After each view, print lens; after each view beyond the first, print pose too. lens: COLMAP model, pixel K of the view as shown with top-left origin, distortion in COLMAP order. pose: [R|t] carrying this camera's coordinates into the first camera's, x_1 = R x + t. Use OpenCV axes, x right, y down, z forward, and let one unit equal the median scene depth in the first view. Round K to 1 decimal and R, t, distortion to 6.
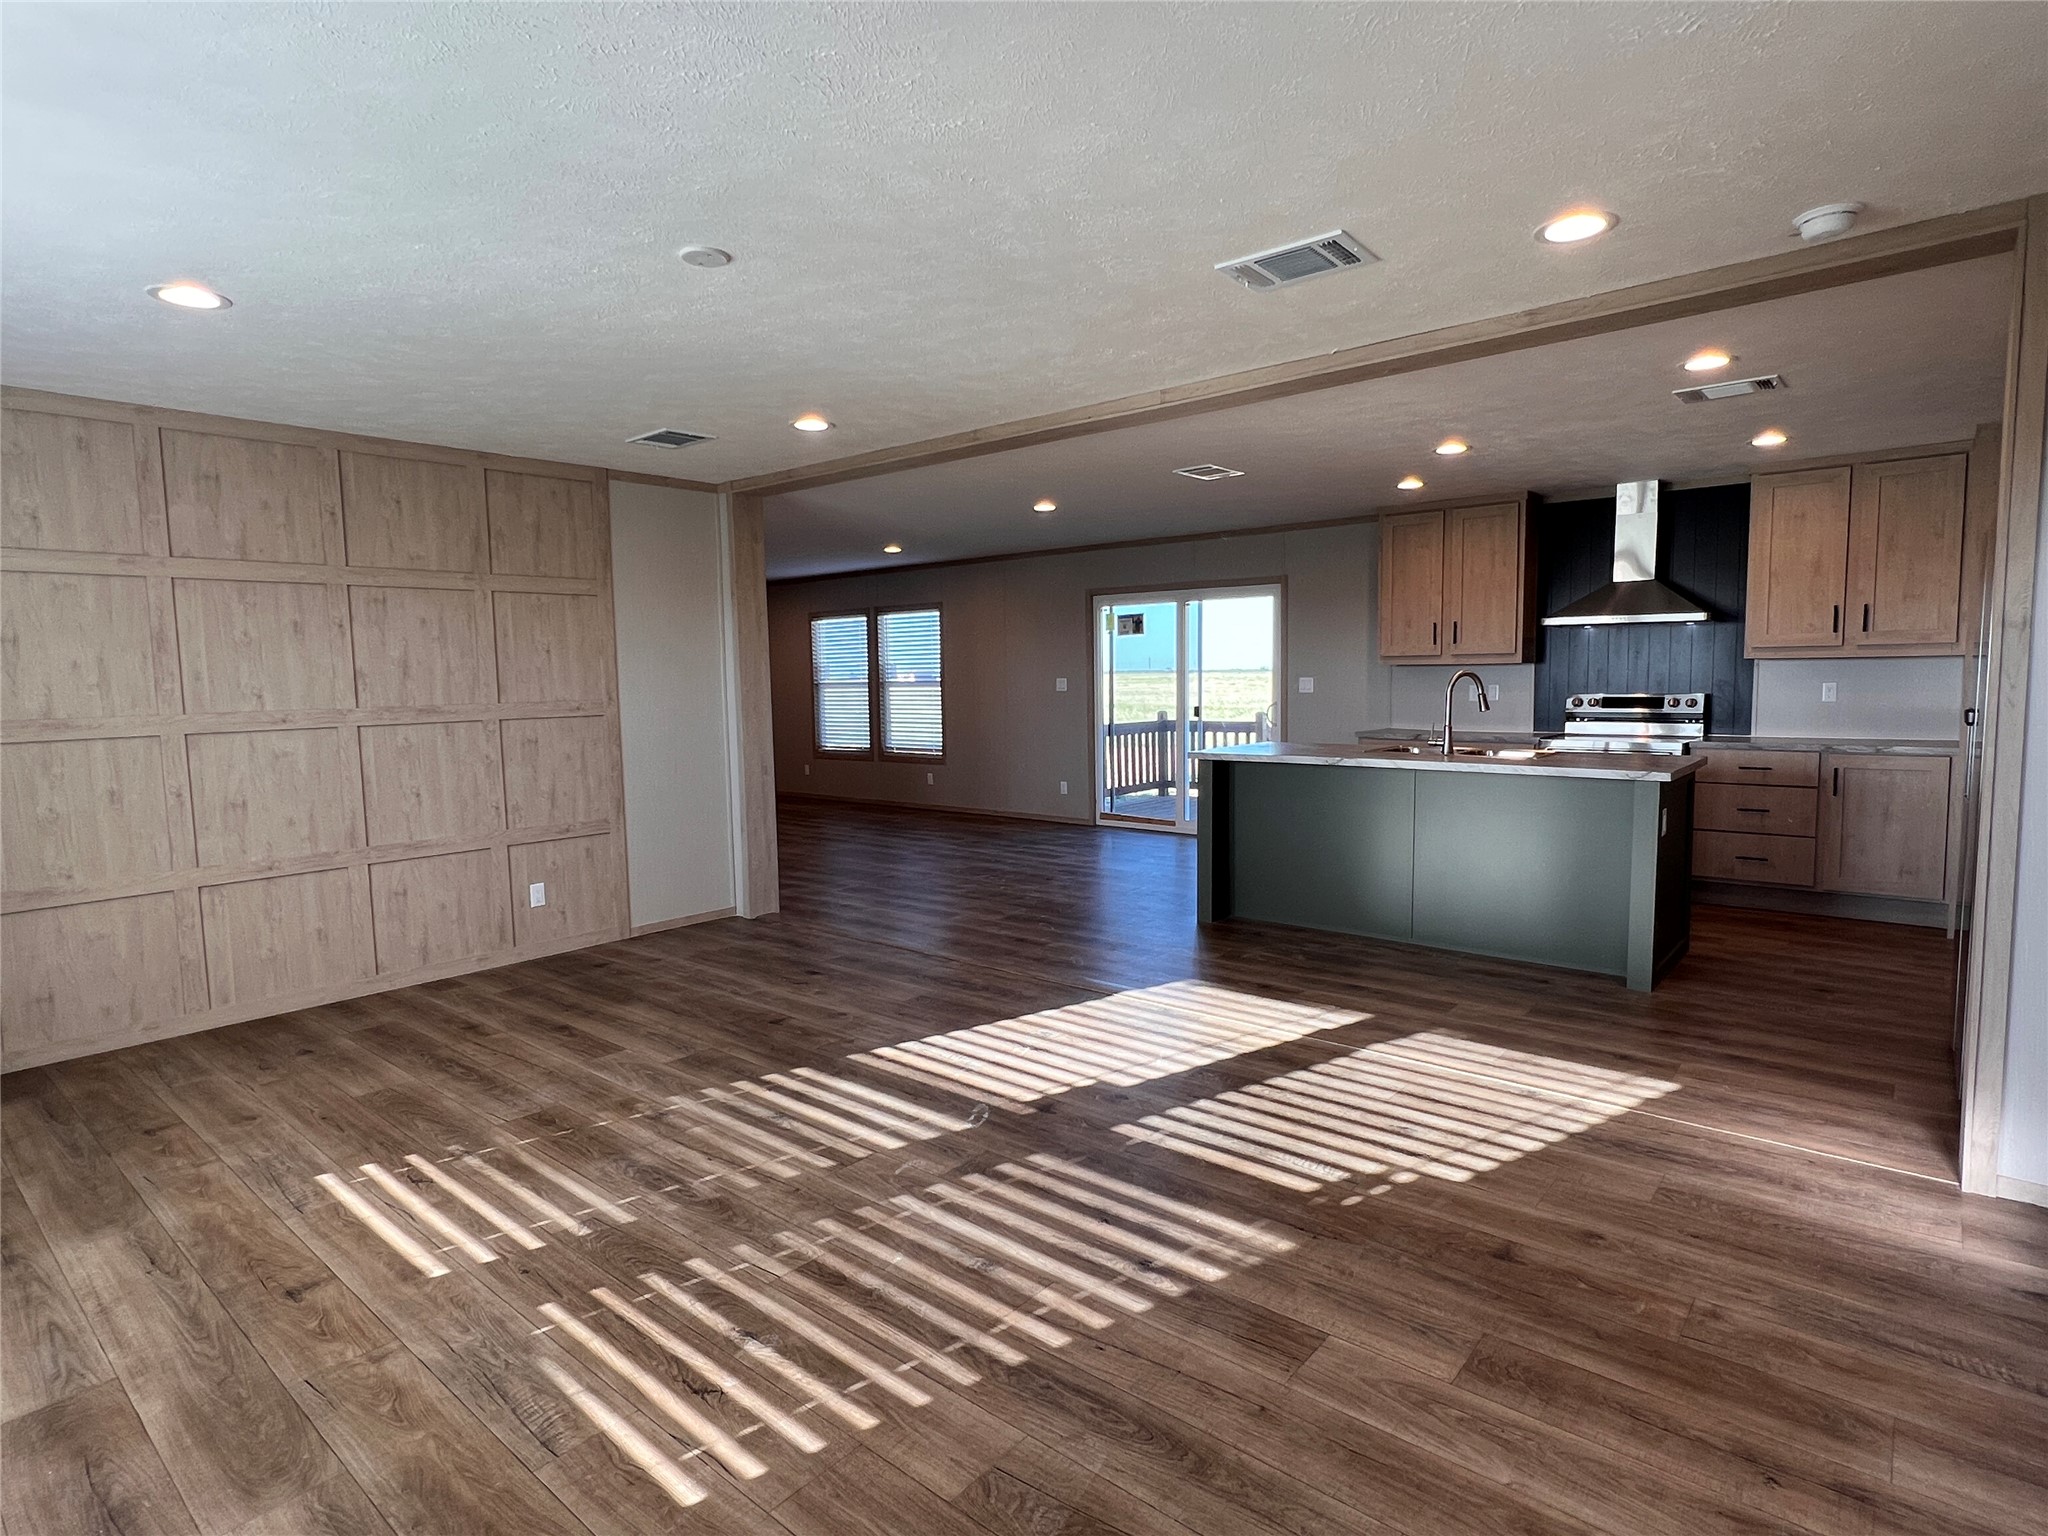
lens RADIAL K [[1074.4, 0, 1025.0], [0, 1074.4, 766.5], [0, 0, 1]] dist [-0.004158, 0.000441]
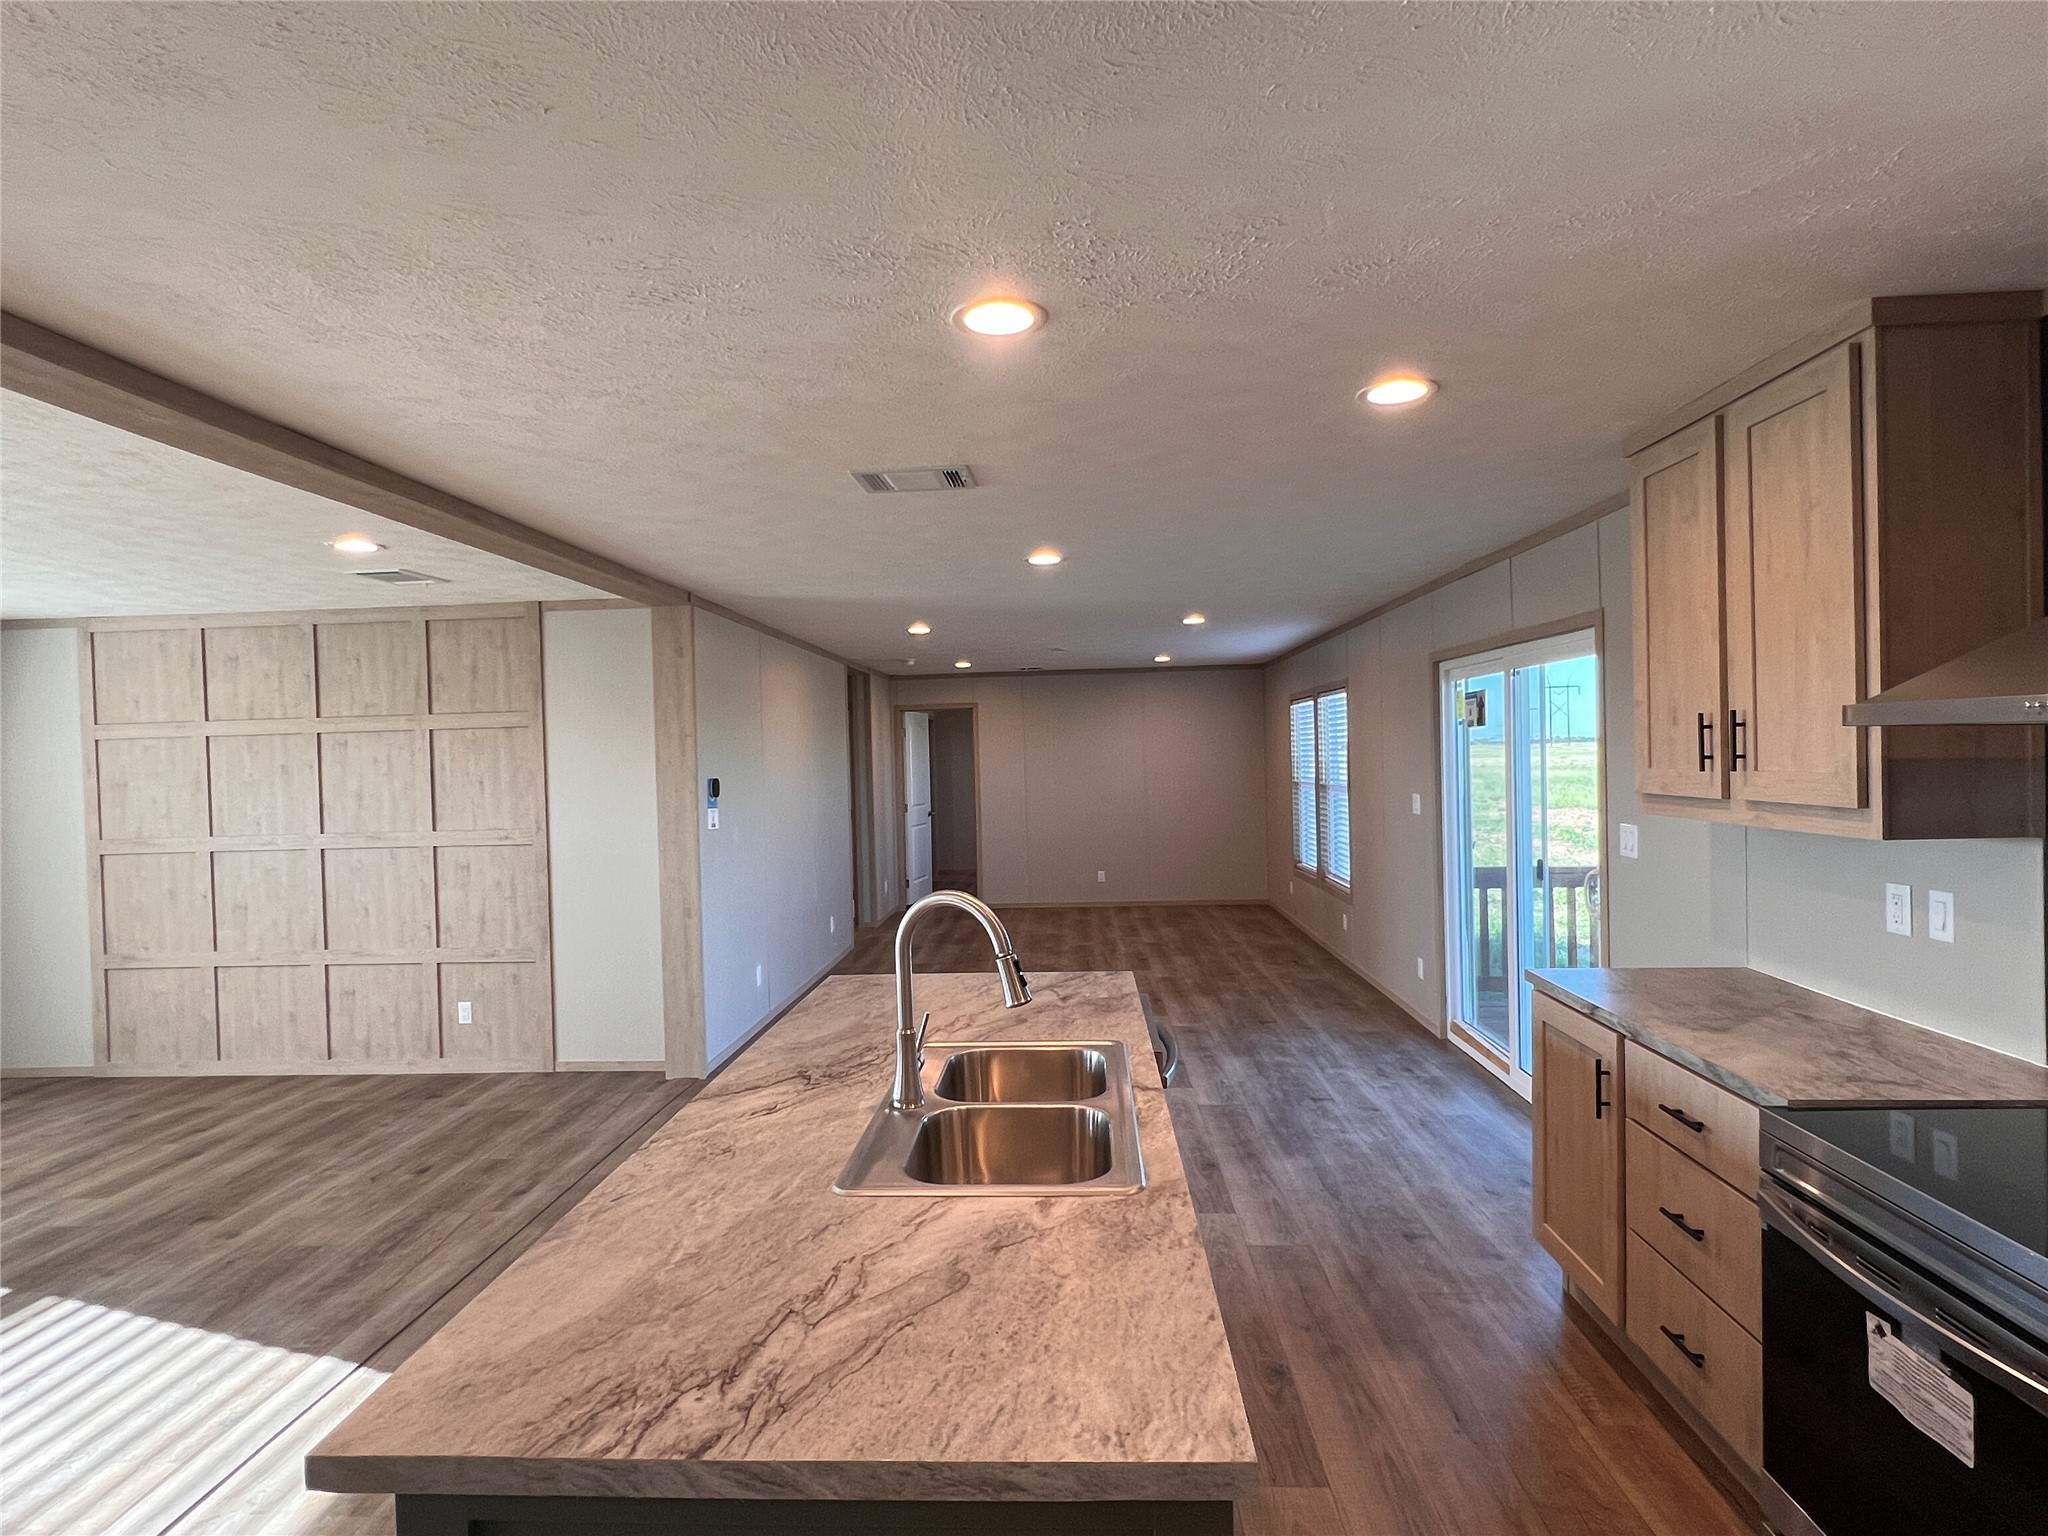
lens RADIAL K [[1075.7, 0, 1022.4], [0, 1075.7, 764.2], [0, 0, 1]] dist [-0.005587, 0.001229]
pose [[0.608460, 0.009139, -0.793532, 0.831341], [-0.054908, 0.998022, -0.030608, -0.142026], [0.791683, 0.062195, 0.607758, 0.904855]]
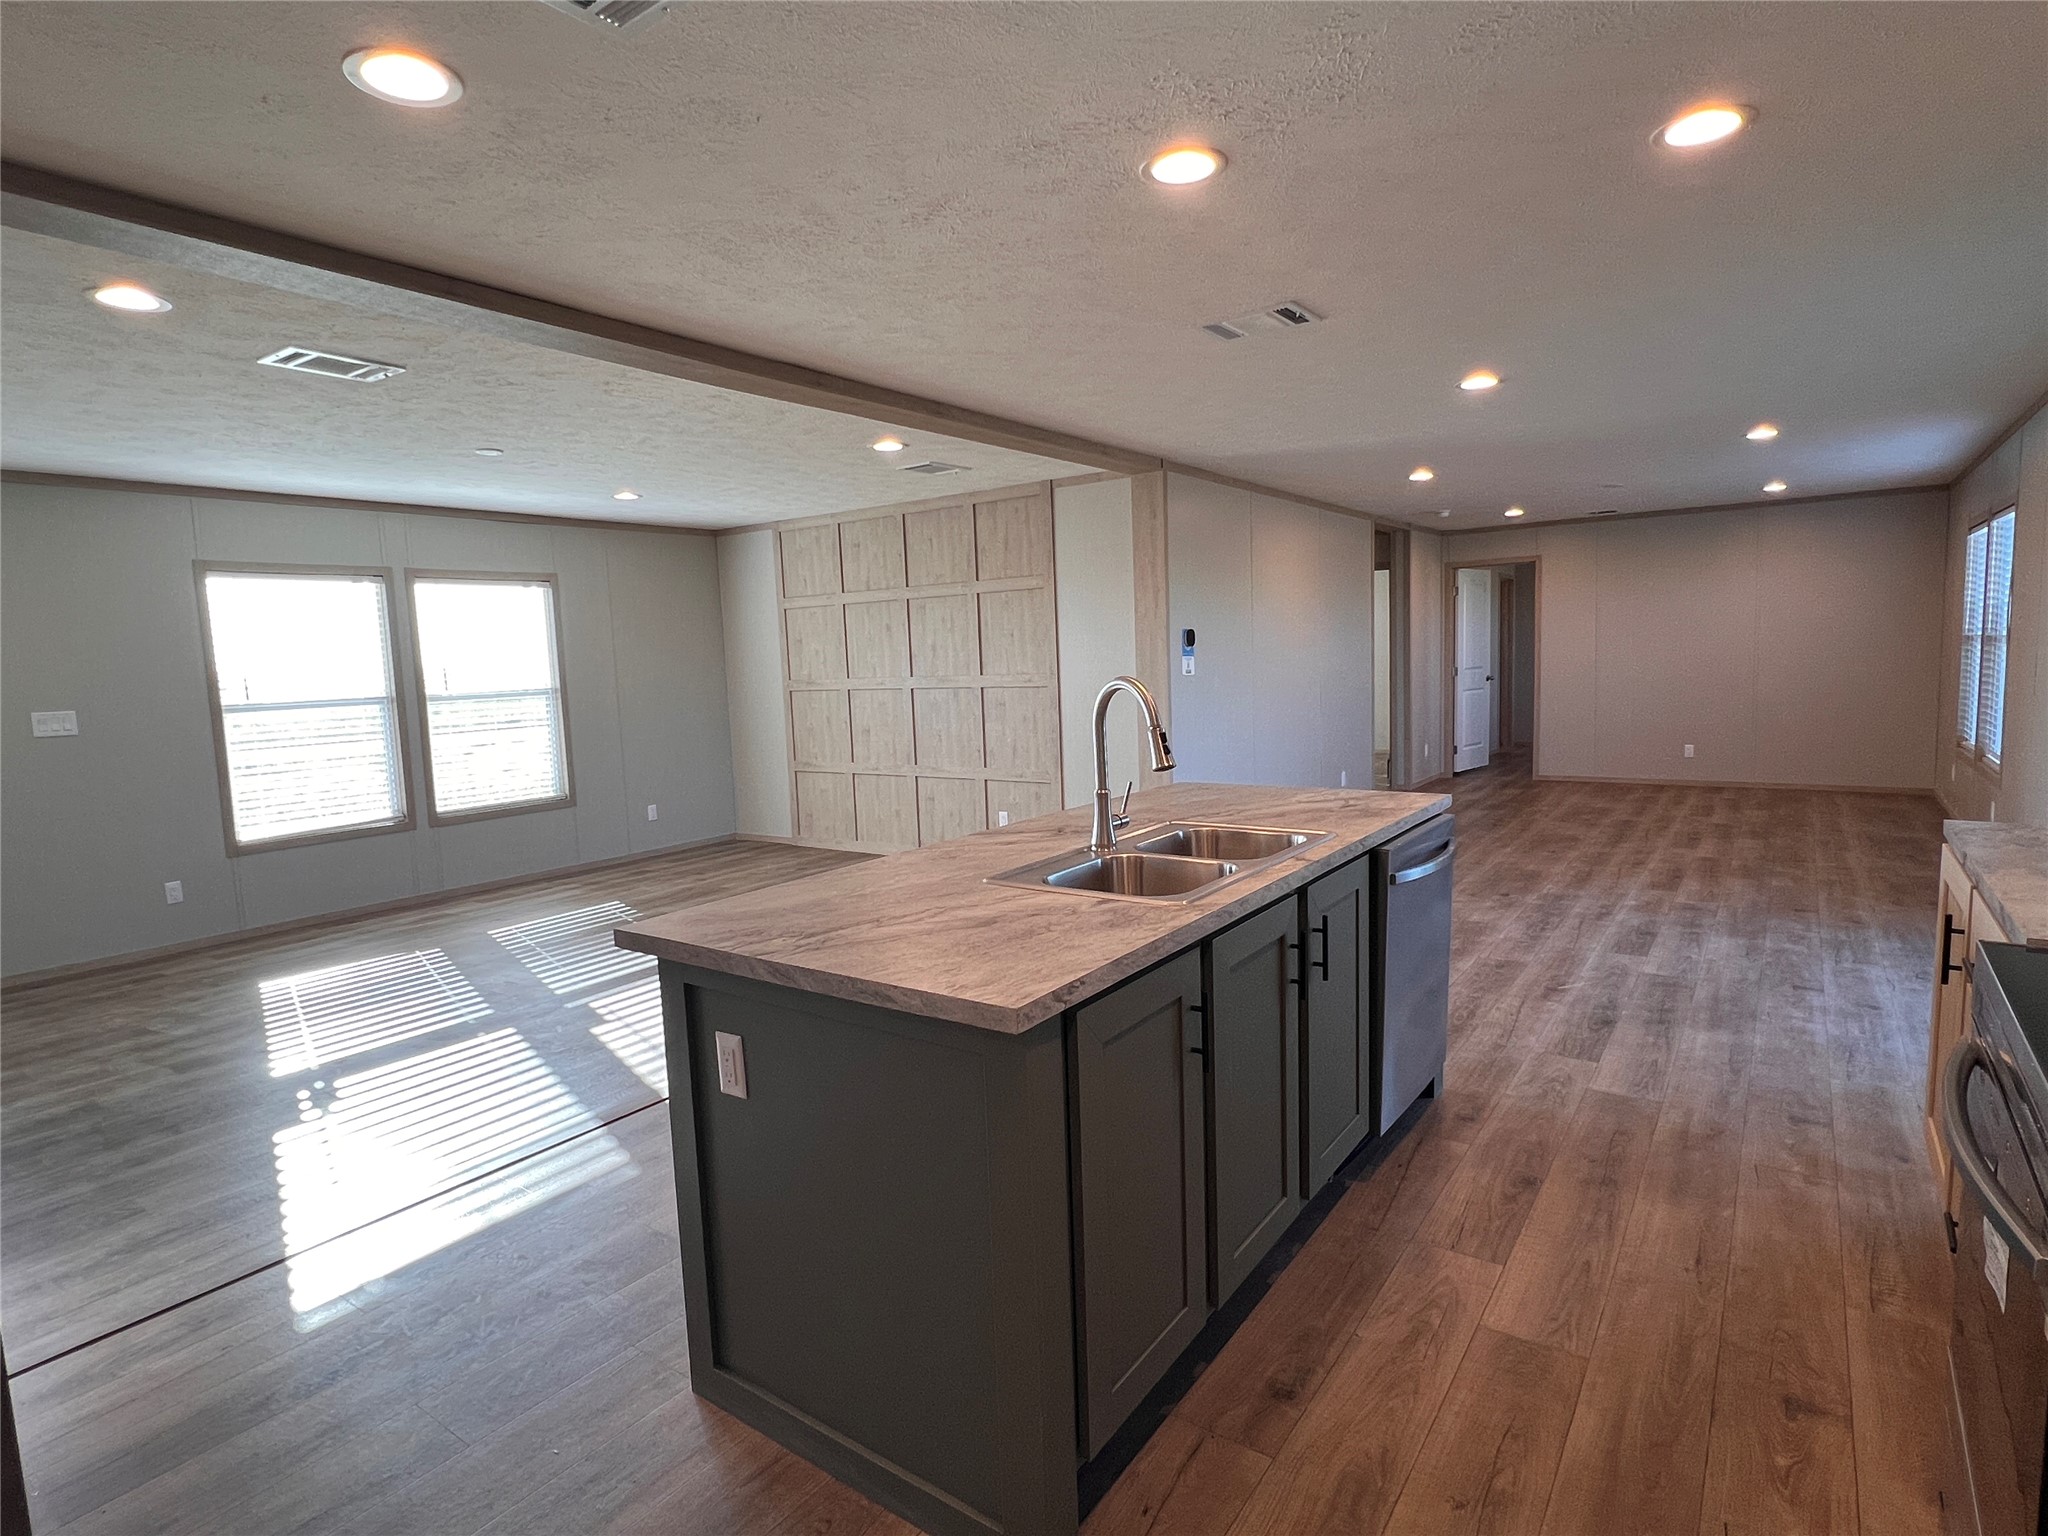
lens RADIAL K [[1074.4, 0, 1025.0], [0, 1074.4, 766.5], [0, 0, 1]] dist [-0.004158, 0.000441]
pose [[0.082901, 0.119507, -0.989366, 0.992292], [-0.052485, 0.991929, 0.115419, -0.117414], [0.995175, 0.042358, 0.088504, 1.054624]]
